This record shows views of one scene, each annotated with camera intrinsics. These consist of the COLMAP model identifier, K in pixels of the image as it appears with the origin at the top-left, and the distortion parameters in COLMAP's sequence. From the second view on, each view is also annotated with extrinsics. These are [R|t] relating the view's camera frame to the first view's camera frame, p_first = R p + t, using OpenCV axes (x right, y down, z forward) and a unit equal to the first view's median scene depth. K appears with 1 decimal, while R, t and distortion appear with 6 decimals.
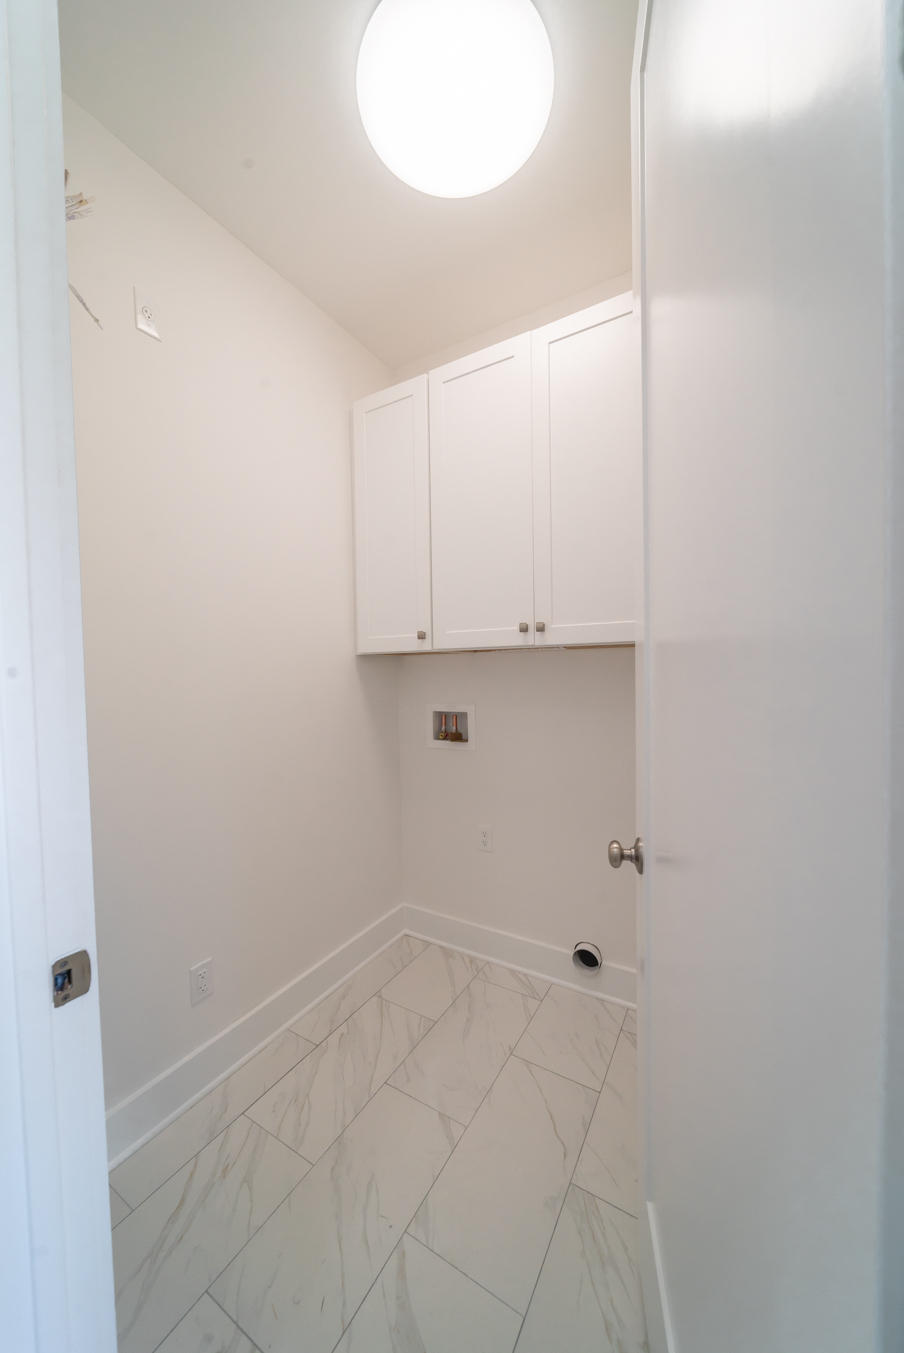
lens RADIAL K [[481.3, 0, 448.6], [0, 481.3, 684.4], [0, 0, 1]] dist [-0.002294, 0.000000]
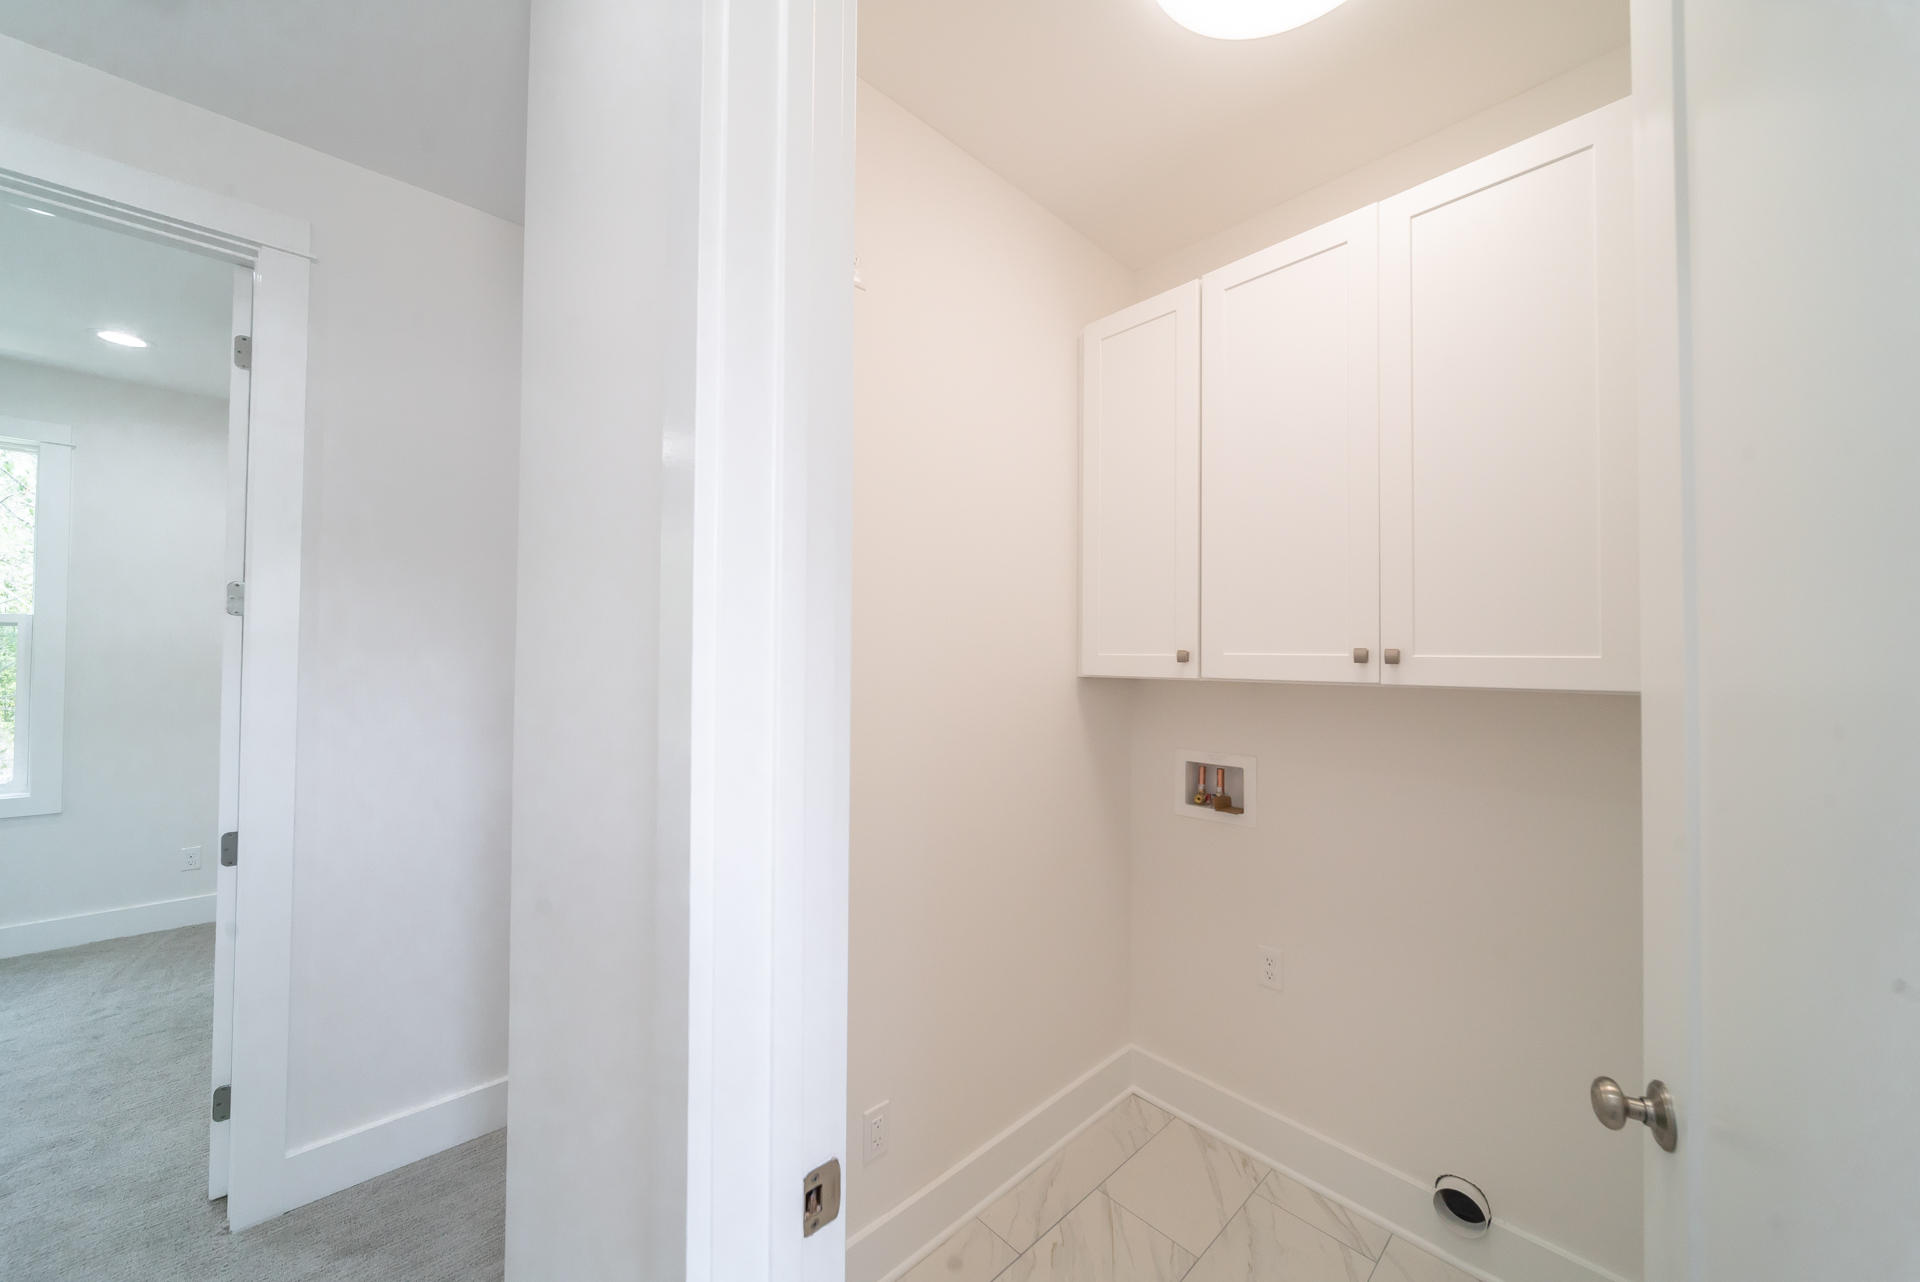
lens RADIAL K [[679.7, 0, 968.9], [0, 679.7, 642.5], [0, 0, 1]] dist [-0.001407, -0.000436]
pose [[0.965620, 0.022578, -0.258976, -0.097900], [-0.035382, 0.998365, -0.044886, -0.066479], [0.257539, 0.052506, 0.964840, -0.001582]]
